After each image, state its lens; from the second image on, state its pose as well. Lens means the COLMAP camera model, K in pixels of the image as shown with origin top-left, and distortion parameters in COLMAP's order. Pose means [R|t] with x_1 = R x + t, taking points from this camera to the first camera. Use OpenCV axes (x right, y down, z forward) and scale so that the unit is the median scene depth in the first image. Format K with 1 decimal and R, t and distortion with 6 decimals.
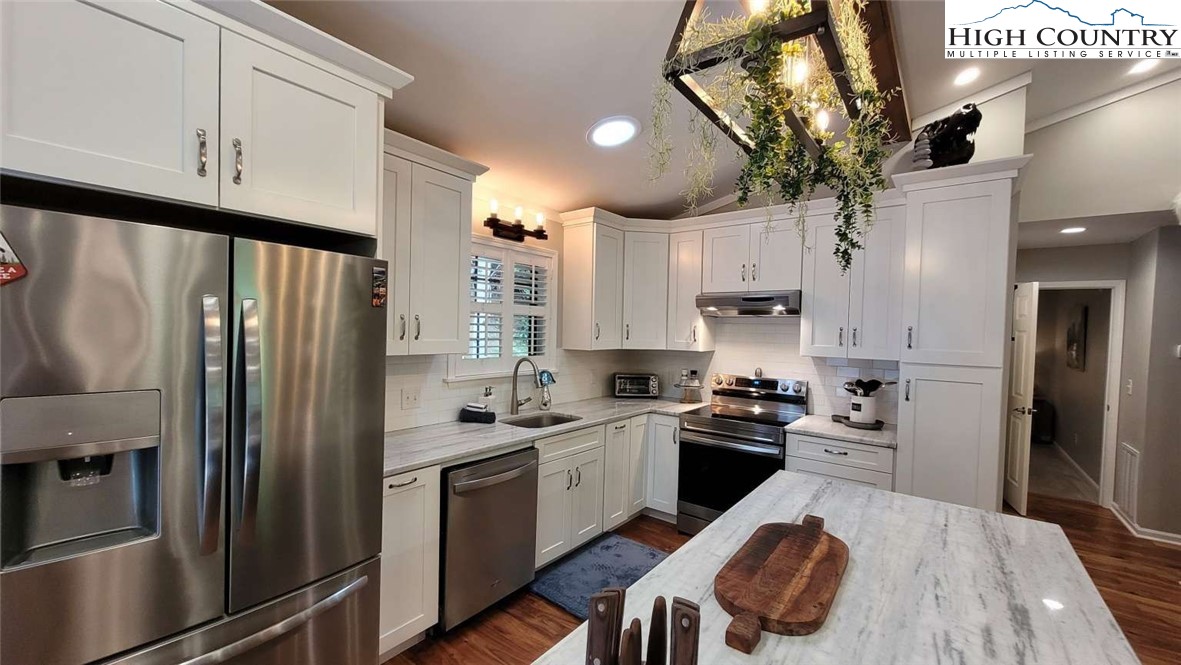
lens RADIAL K [[466.3, 0, 566.7], [0, 466.3, 338.6], [0, 0, 1]] dist [0.002394, 0.000263]
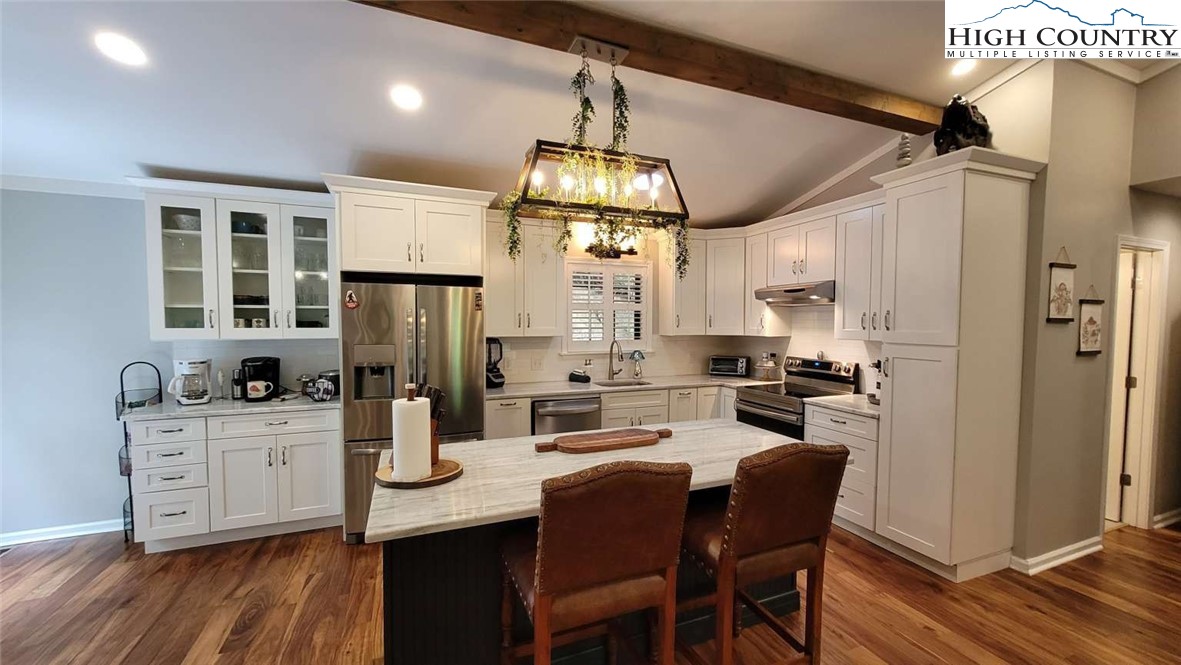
lens RADIAL K [[466.3, 0, 566.7], [0, 466.3, 338.6], [0, 0, 1]] dist [0.002394, 0.000263]
pose [[0.843196, -0.000980, -0.537606, 0.521908], [0.007350, 0.999926, 0.009705, 0.019223], [0.537557, -0.012135, 0.843140, -0.272080]]
